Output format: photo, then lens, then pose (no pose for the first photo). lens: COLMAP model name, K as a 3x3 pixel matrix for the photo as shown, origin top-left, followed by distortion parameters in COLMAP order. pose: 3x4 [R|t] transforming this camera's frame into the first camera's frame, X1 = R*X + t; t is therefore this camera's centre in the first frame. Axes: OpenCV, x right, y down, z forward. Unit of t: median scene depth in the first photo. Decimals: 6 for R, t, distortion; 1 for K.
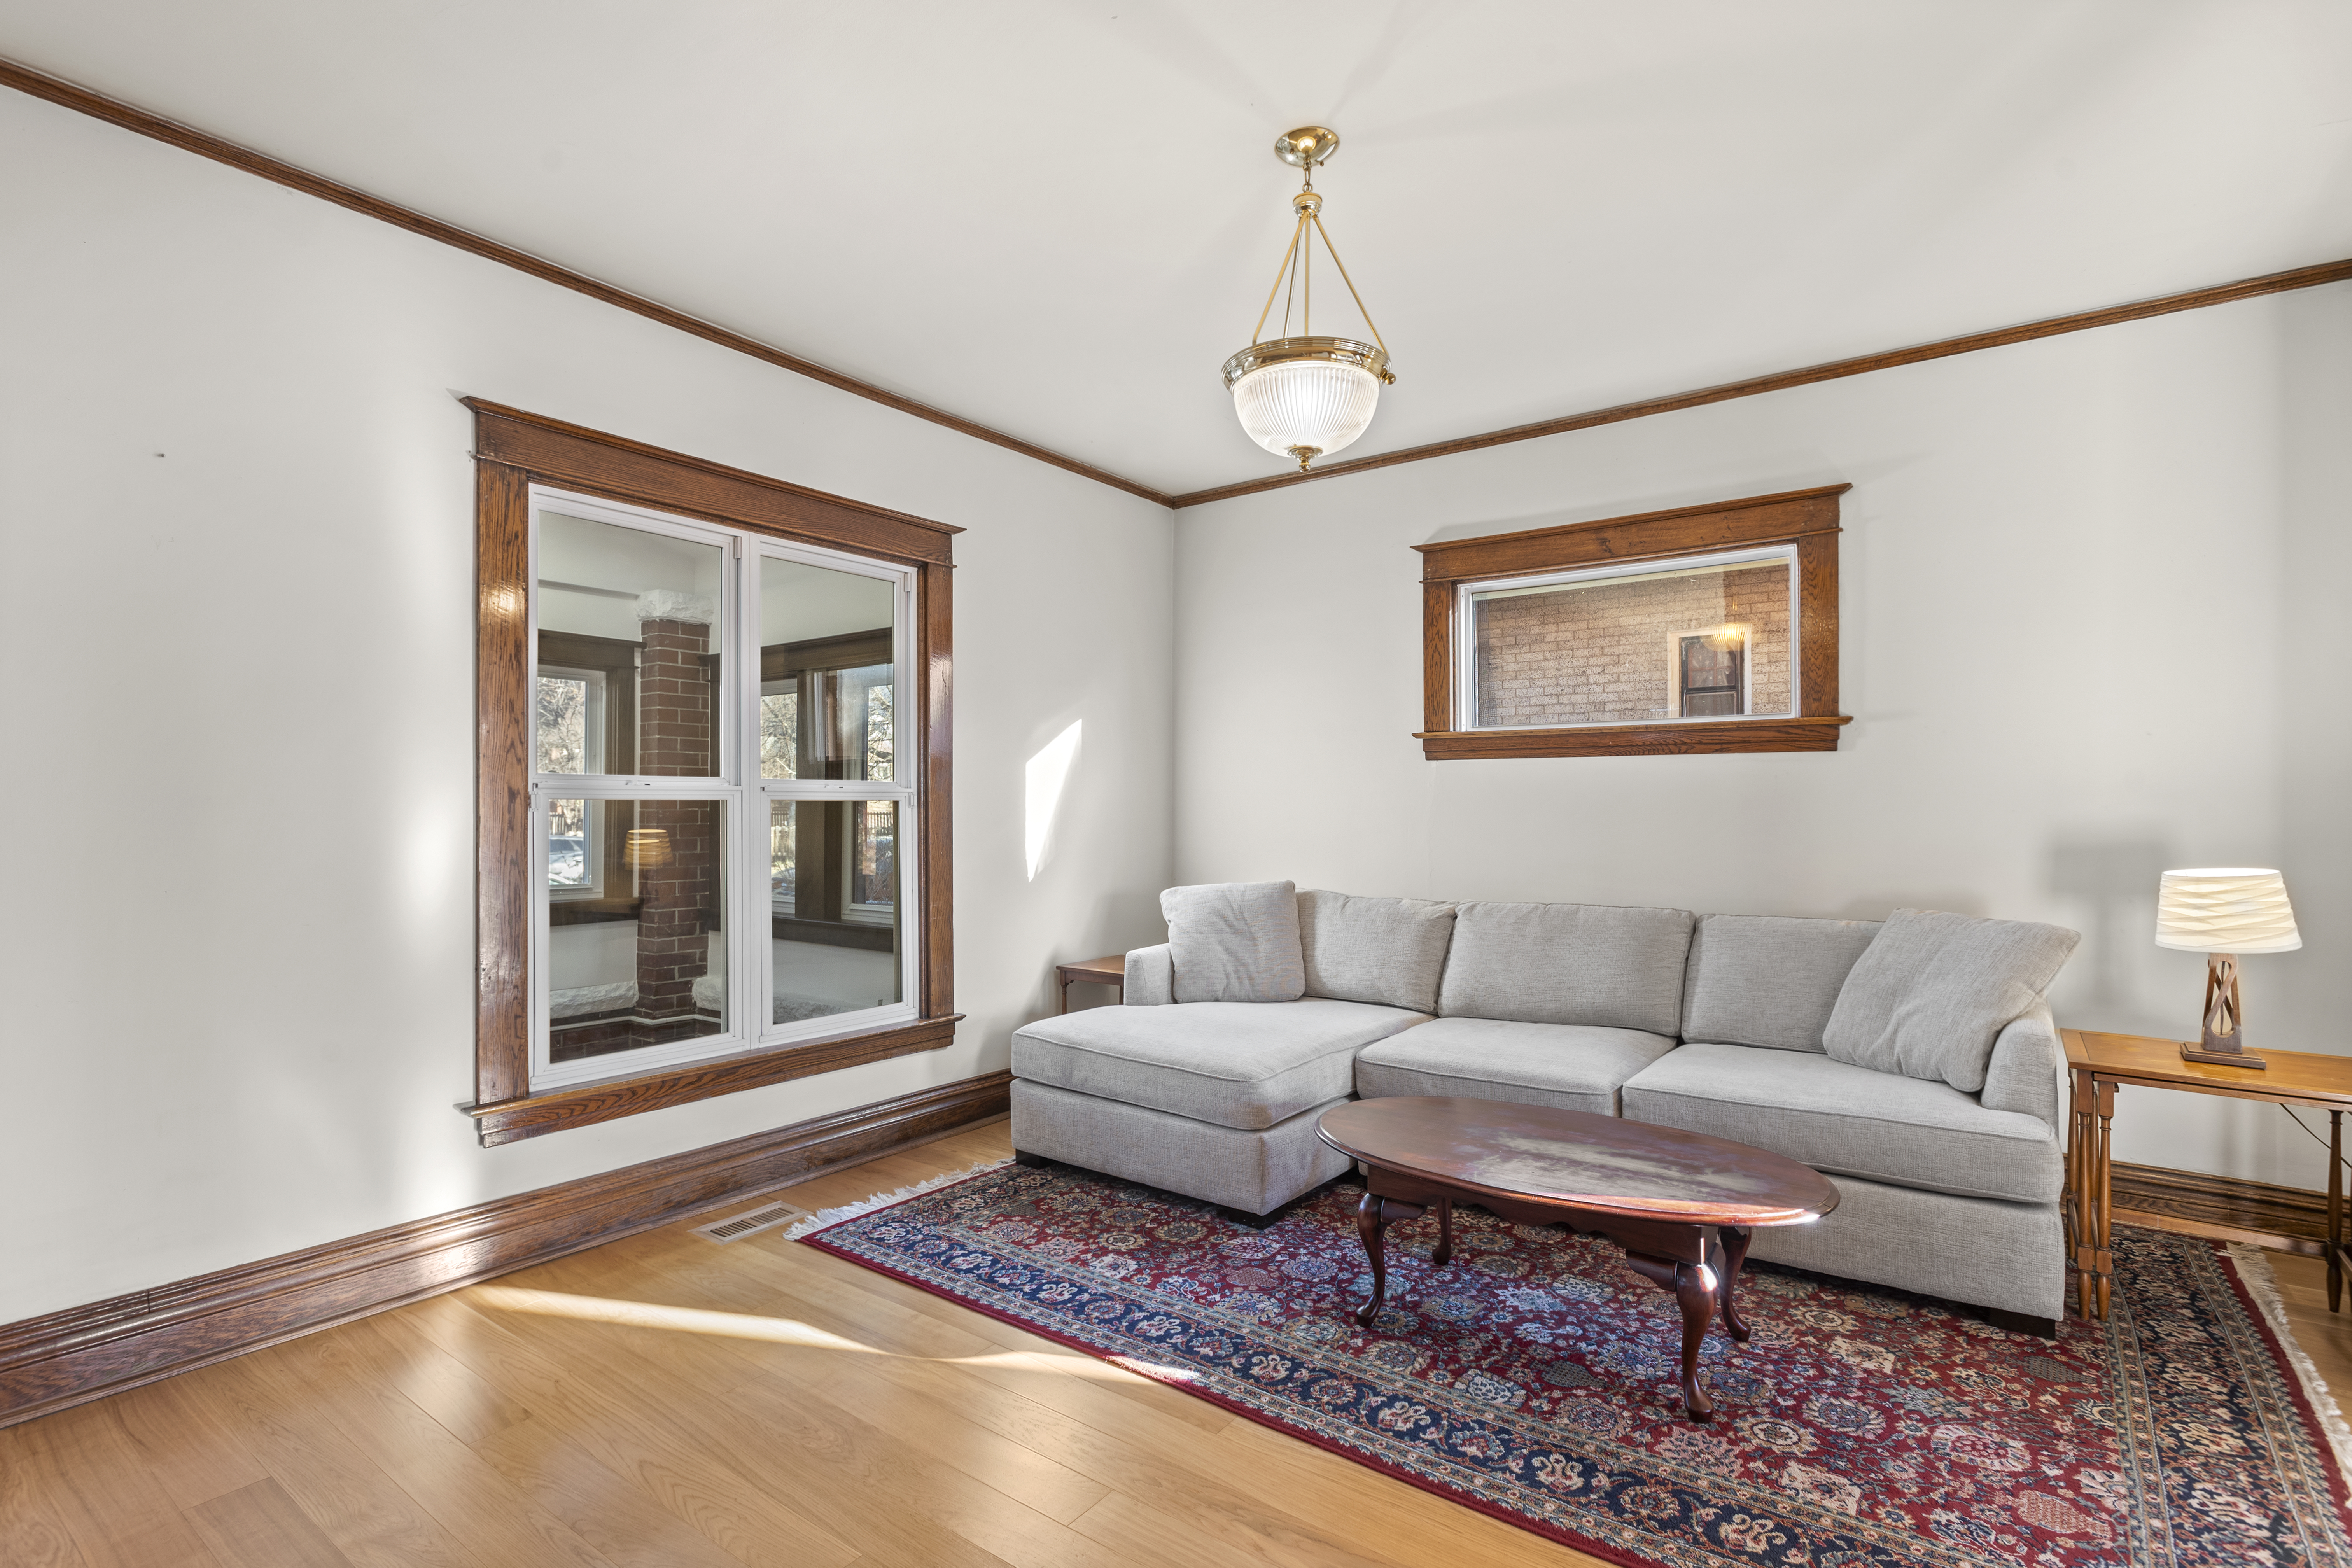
lens RADIAL K [[1143.8, 0, 1180.1], [0, 1143.8, 802.2], [0, 0, 1]] dist [0.000627, 0.000210]
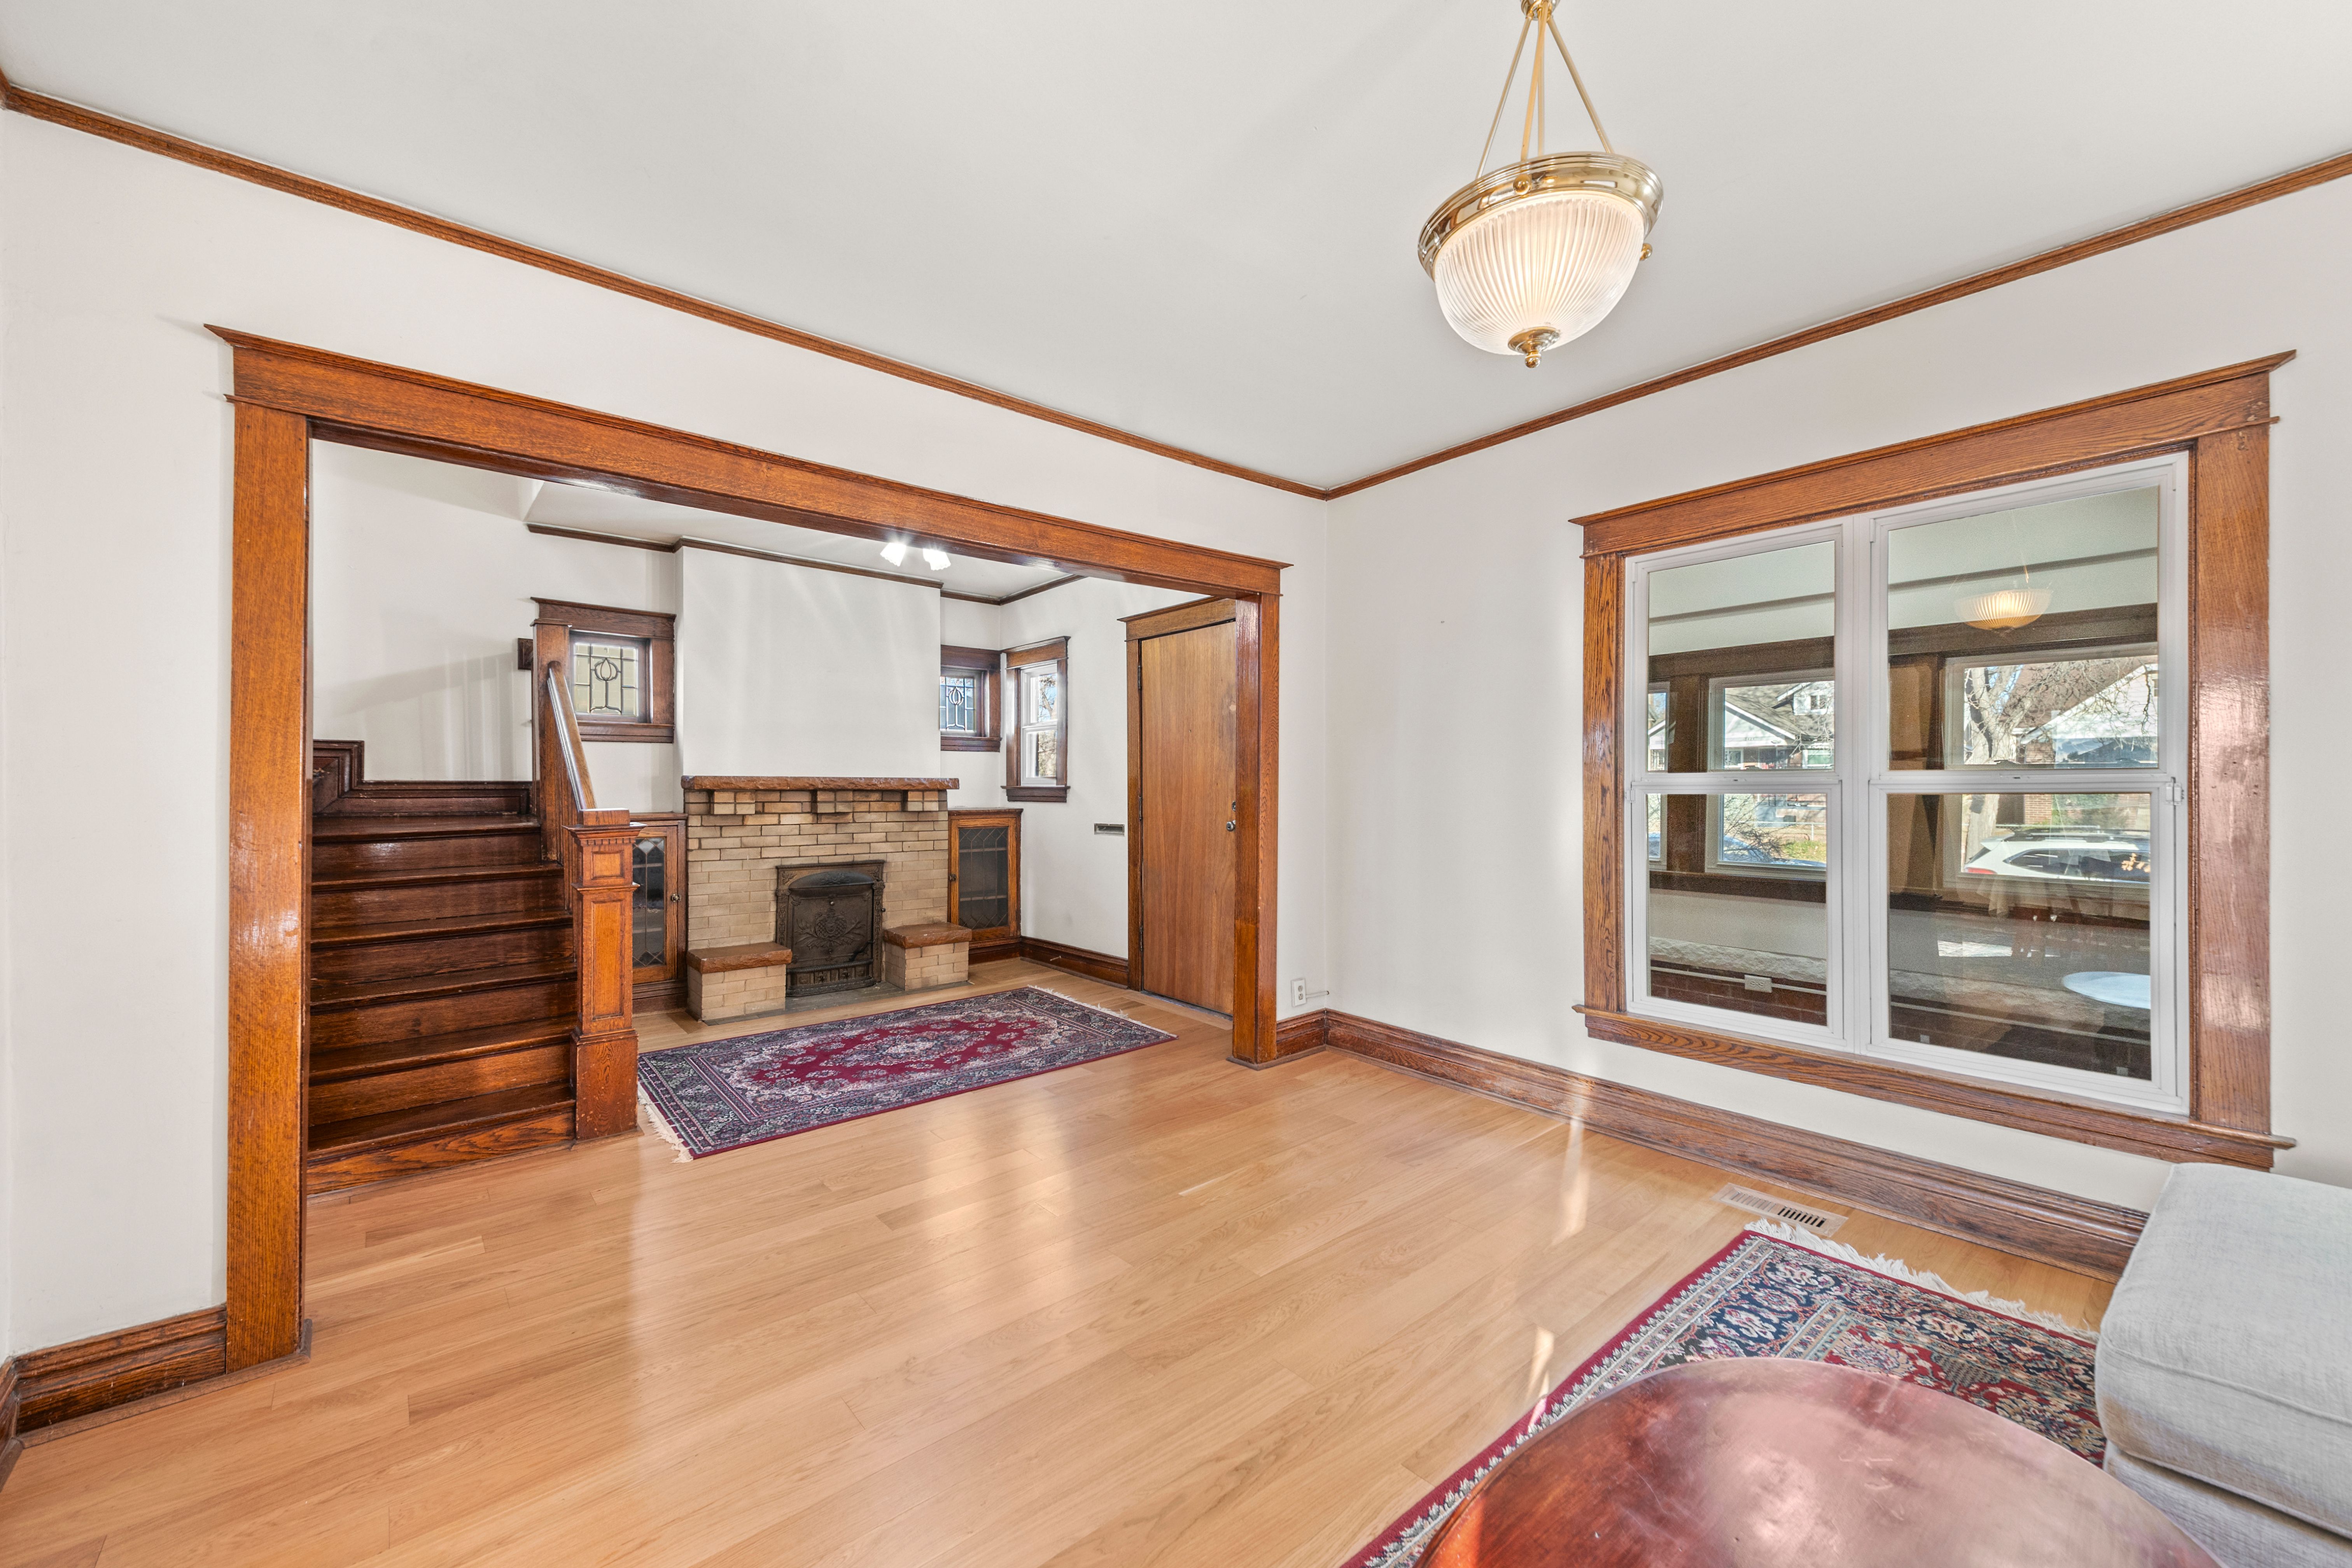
lens RADIAL K [[913.1, 0, 1182.8], [0, 913.1, 780.9], [0, 0, 1]] dist [0.007596, -0.000332]
pose [[-0.231995, -0.016173, -0.972583, 0.540014], [-0.003635, 0.999869, -0.015760, 0.002662], [0.972710, -0.000121, -0.232023, 0.670309]]
